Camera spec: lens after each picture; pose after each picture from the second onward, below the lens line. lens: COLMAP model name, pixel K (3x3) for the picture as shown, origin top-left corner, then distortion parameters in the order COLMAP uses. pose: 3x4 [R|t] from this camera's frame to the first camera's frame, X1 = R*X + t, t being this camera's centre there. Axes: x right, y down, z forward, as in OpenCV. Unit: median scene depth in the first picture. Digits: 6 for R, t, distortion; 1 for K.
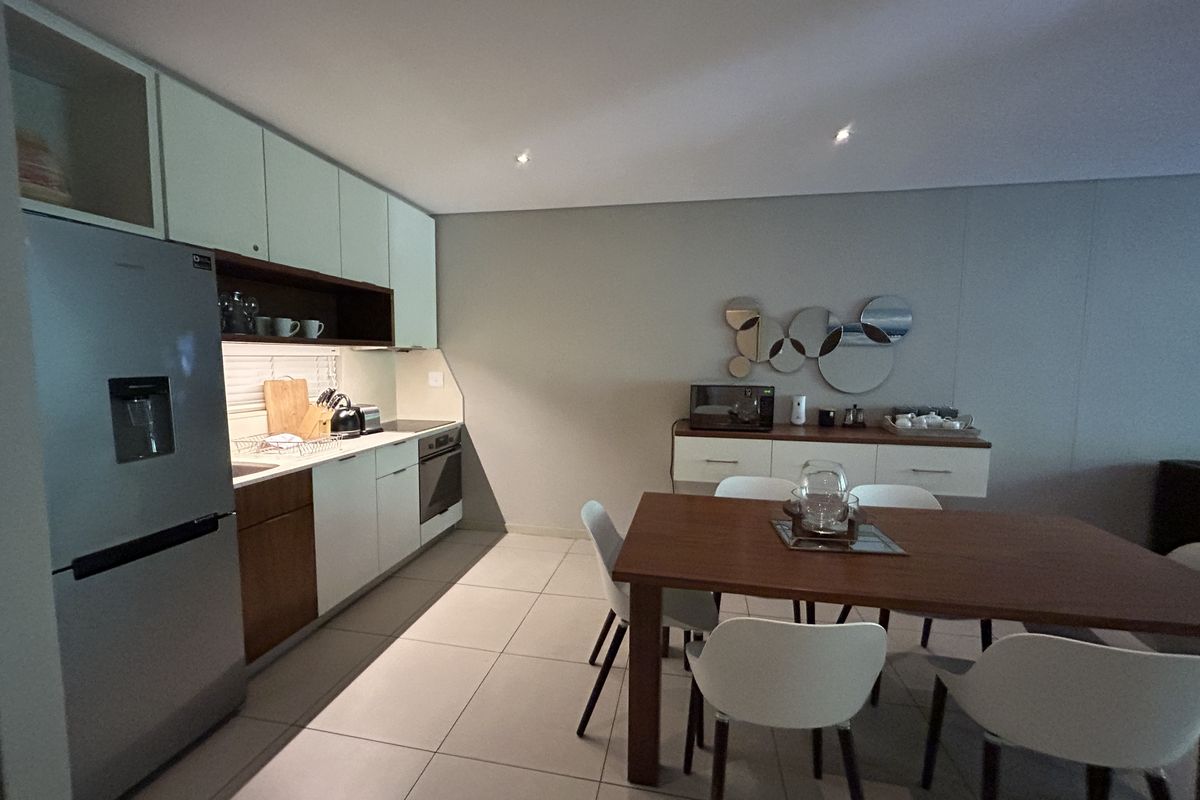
lens RADIAL K [[486.6, 0, 599.0], [0, 486.6, 404.5], [0, 0, 1]] dist [-0.000050, 0.000012]
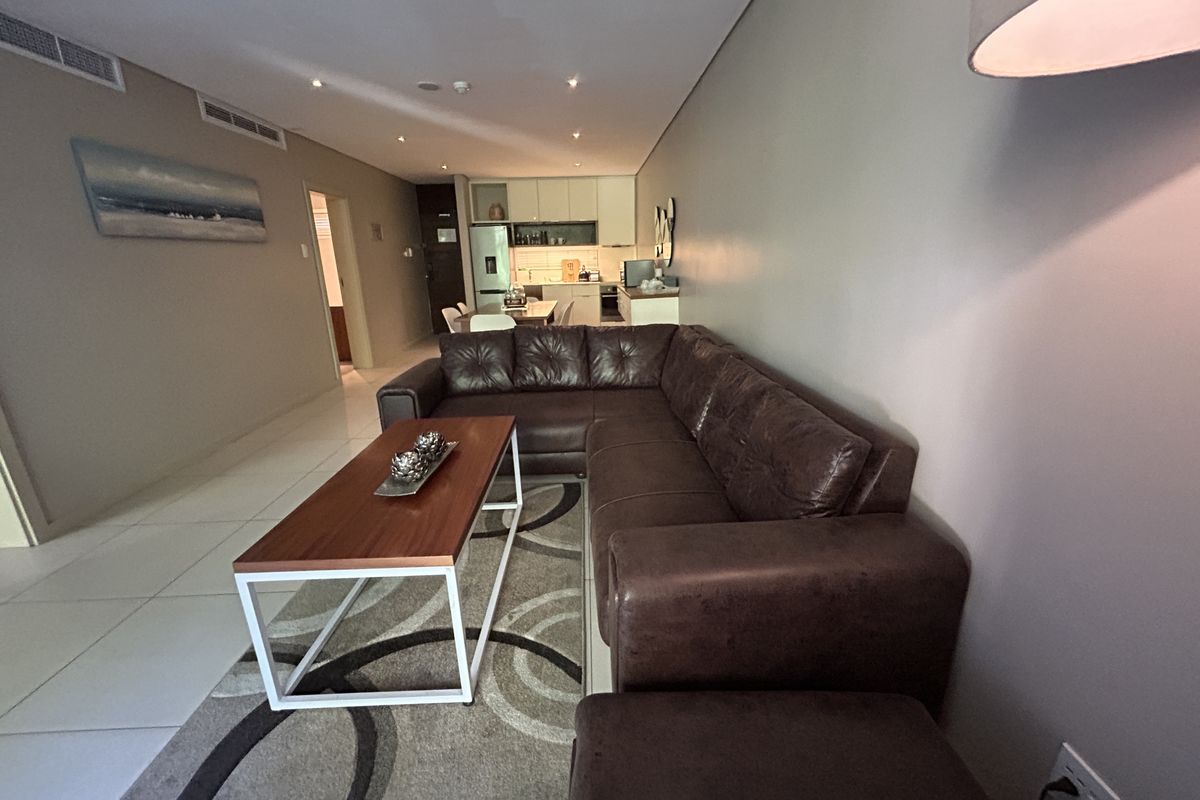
lens RADIAL K [[486.6, 0, 599.1], [0, 486.6, 400.5], [0, 0, 1]] dist [-0.000050, 0.000012]
pose [[0.233888, 0.263083, -0.935994, 2.192922], [-0.072644, 0.964733, 0.253008, 0.014142], [0.969546, 0.008819, 0.244751, 0.457254]]
